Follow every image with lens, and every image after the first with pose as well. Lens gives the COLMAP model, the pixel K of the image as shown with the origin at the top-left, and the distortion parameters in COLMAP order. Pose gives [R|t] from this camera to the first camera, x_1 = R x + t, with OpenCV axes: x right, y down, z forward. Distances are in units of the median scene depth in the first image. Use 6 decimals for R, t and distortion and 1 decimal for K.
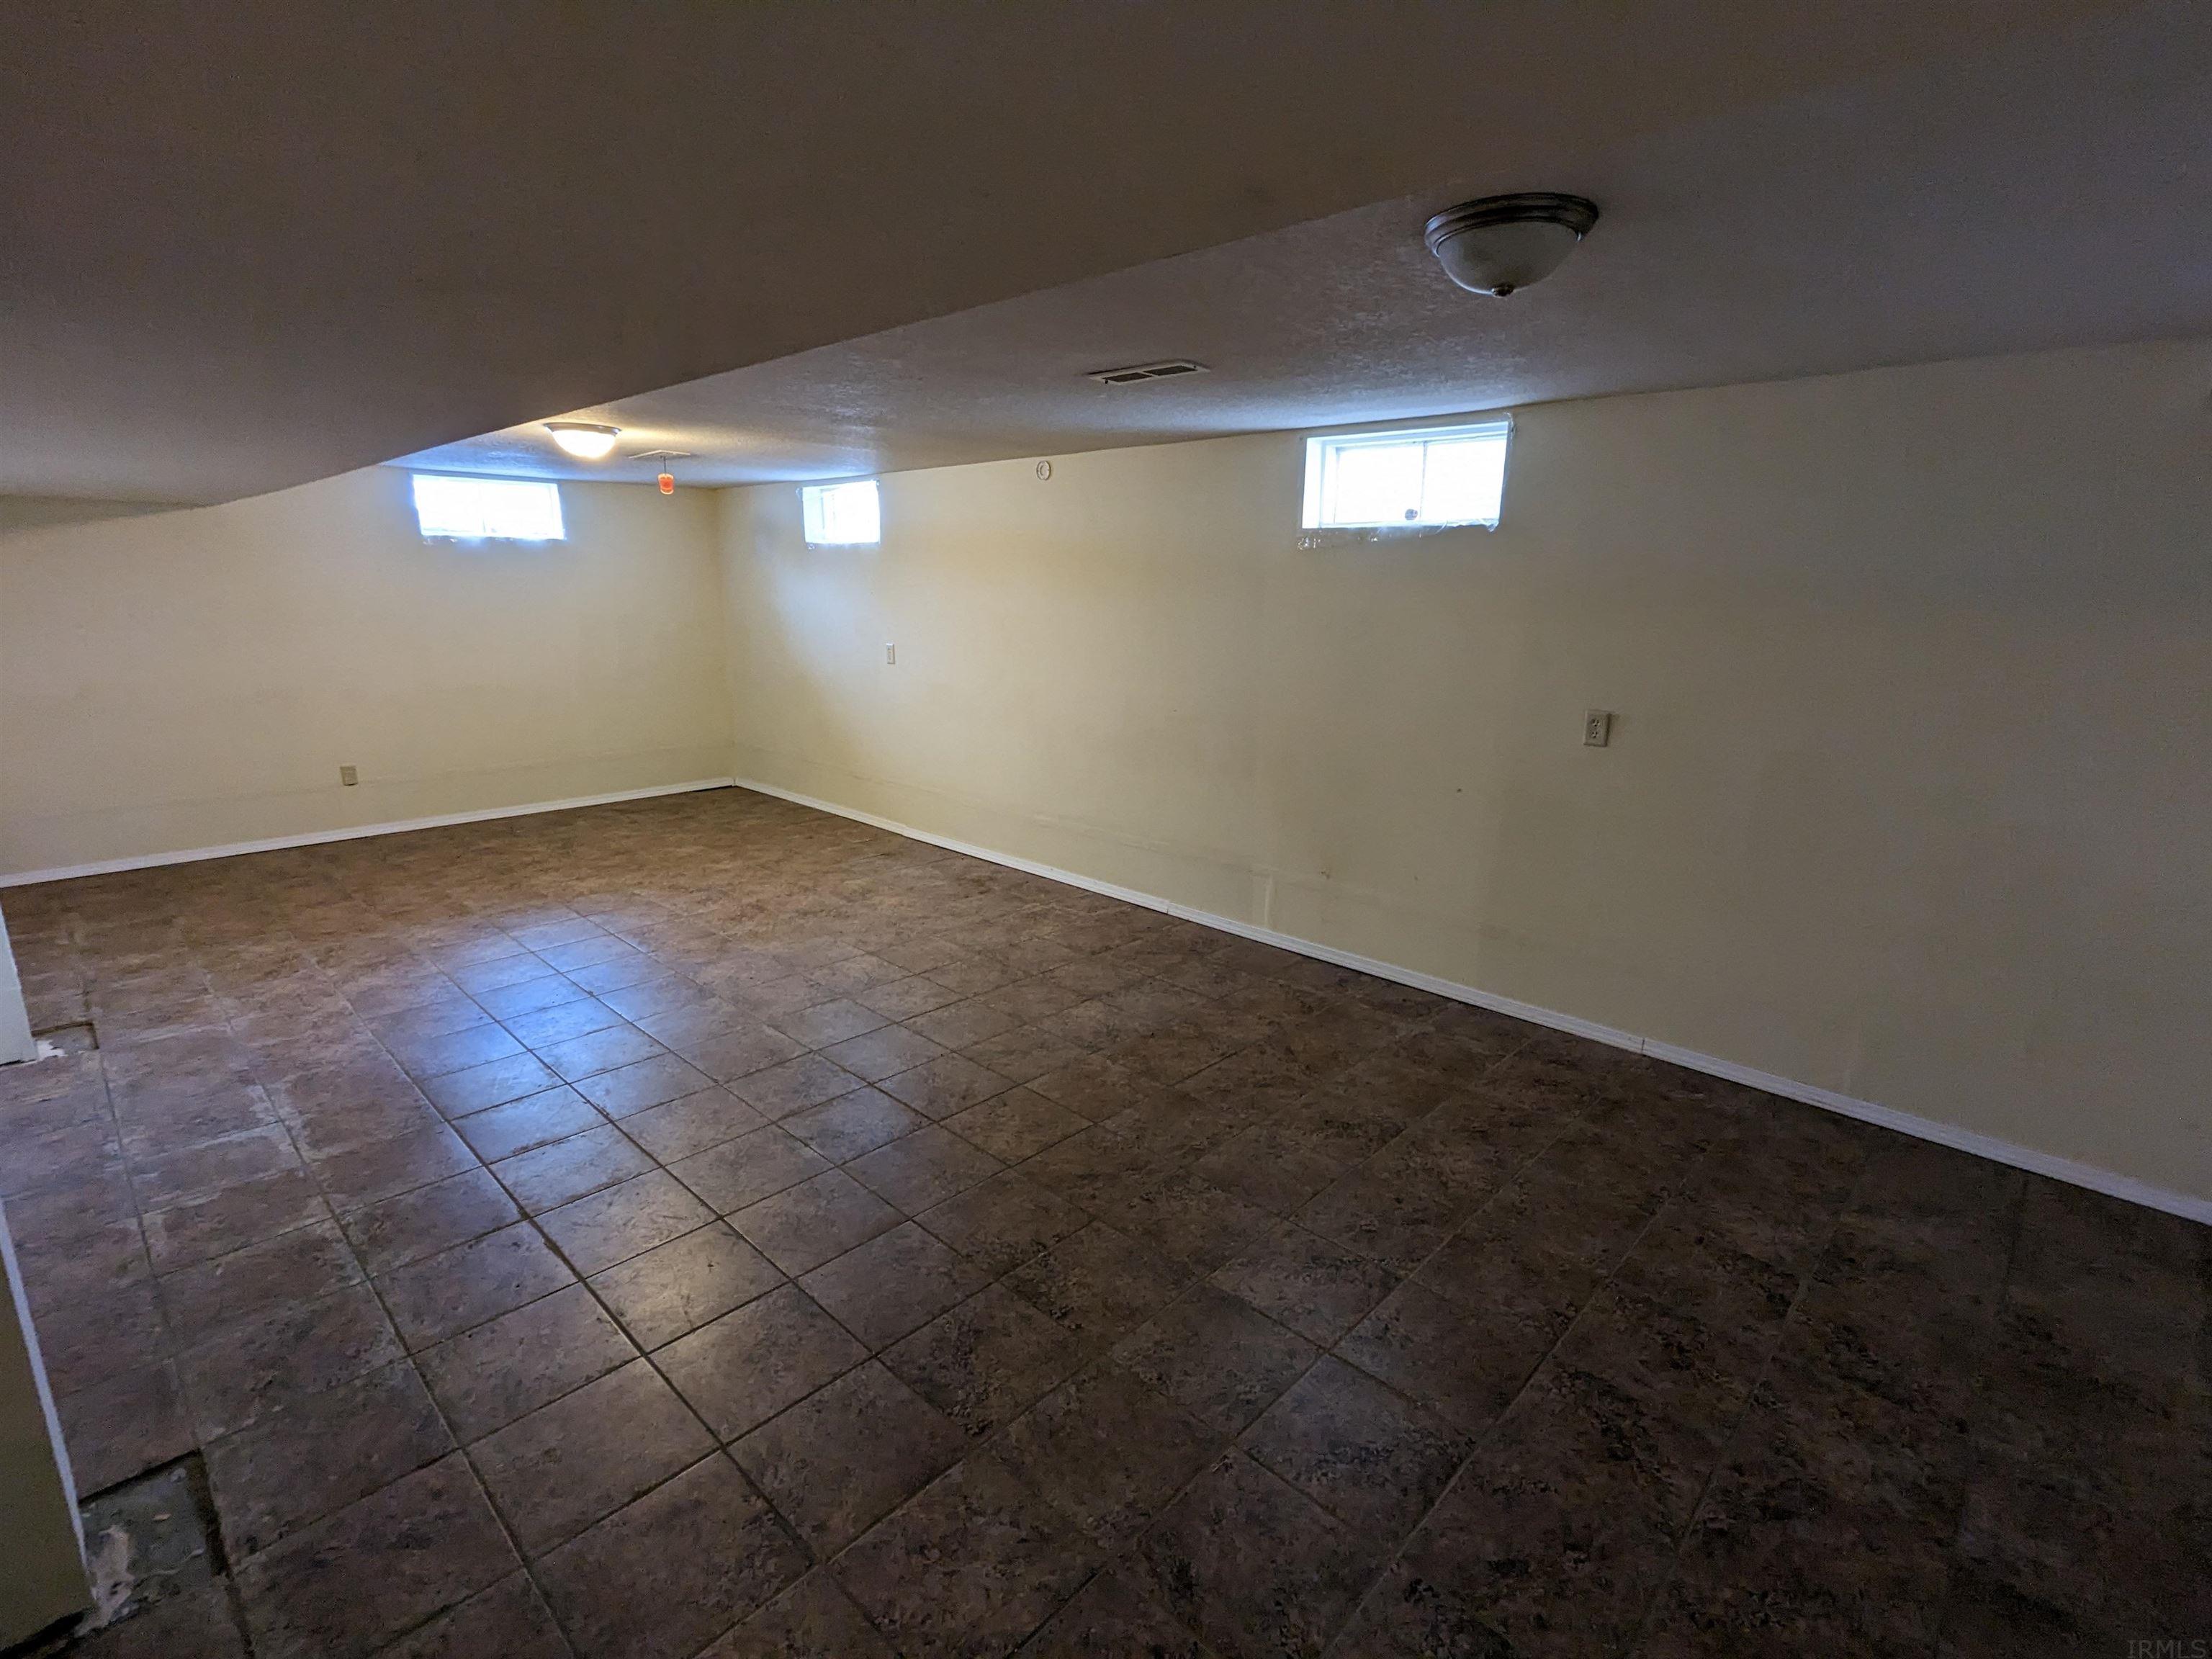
lens RADIAL K [[1042.4, 0, 1105.8], [0, 1042.4, 828.0], [0, 0, 1]] dist [0.002976, 0.000827]
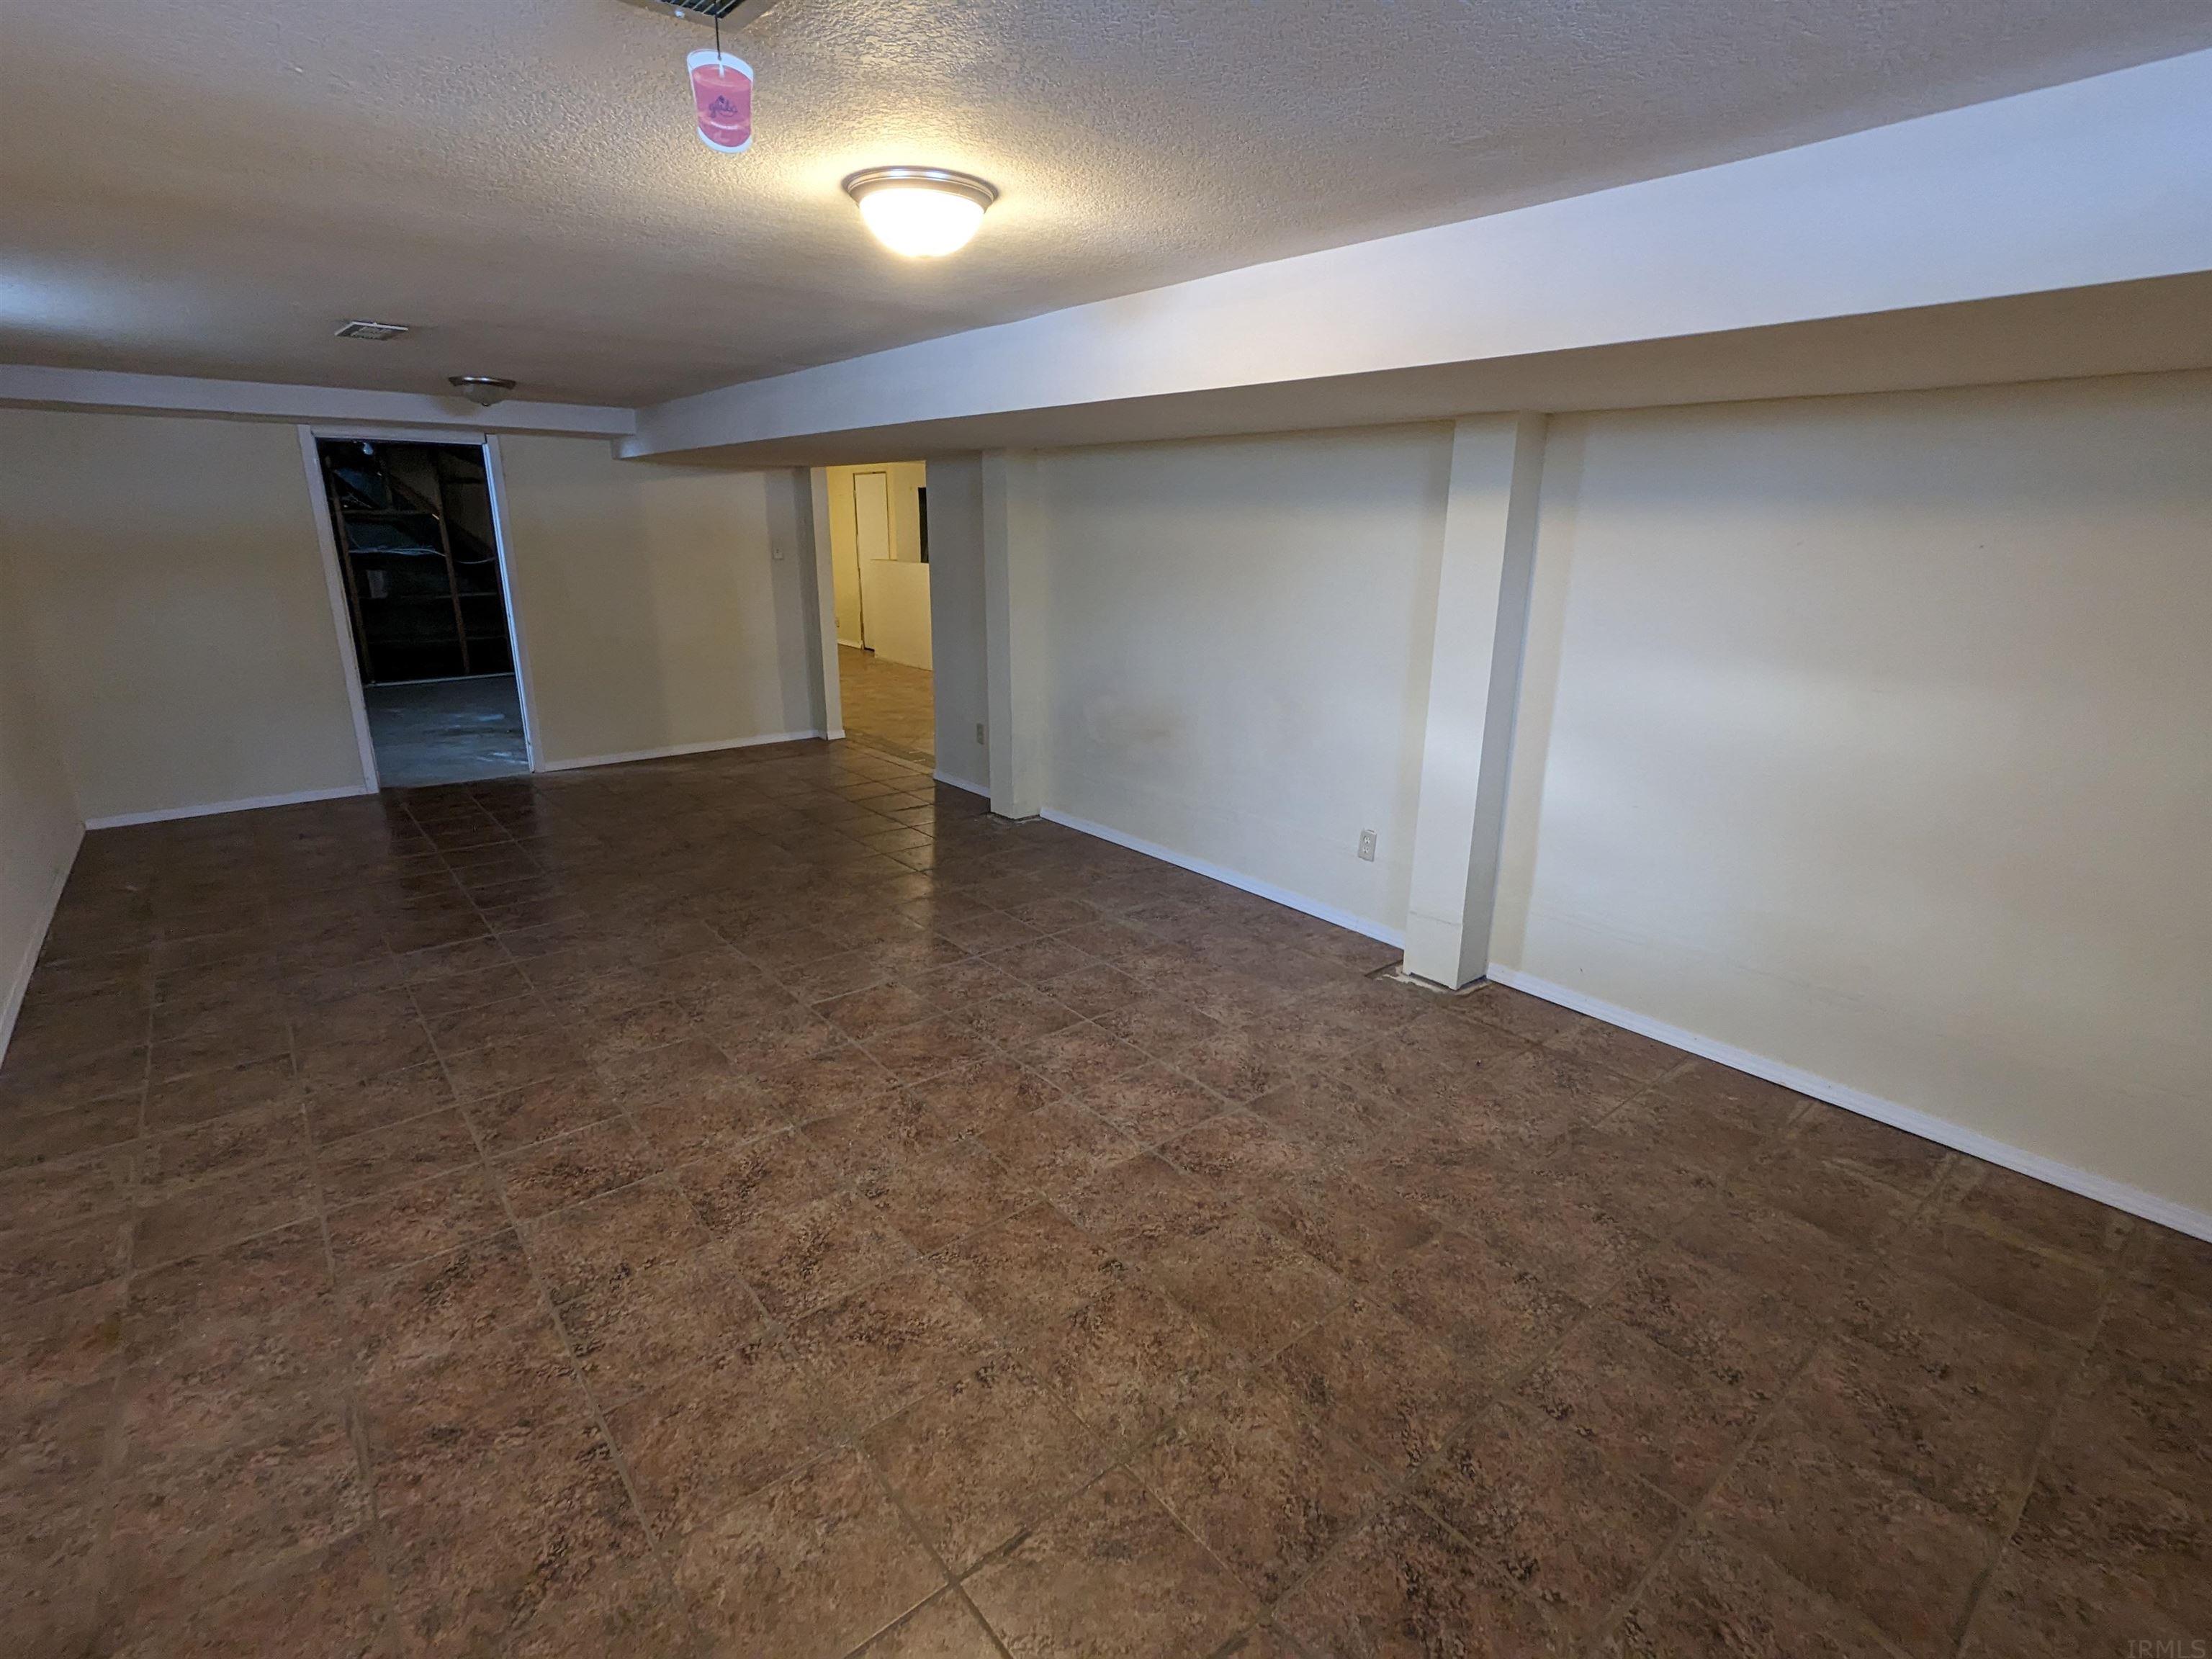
lens RADIAL K [[1042.4, 0, 1106.0], [0, 1042.4, 829.6], [0, 0, 1]] dist [0.002976, 0.000827]
pose [[-0.993351, -0.051612, 0.102903, -0.569288], [0.006790, 0.866046, 0.499918, -0.326333], [-0.114921, 0.497292, -0.859938, 1.336190]]
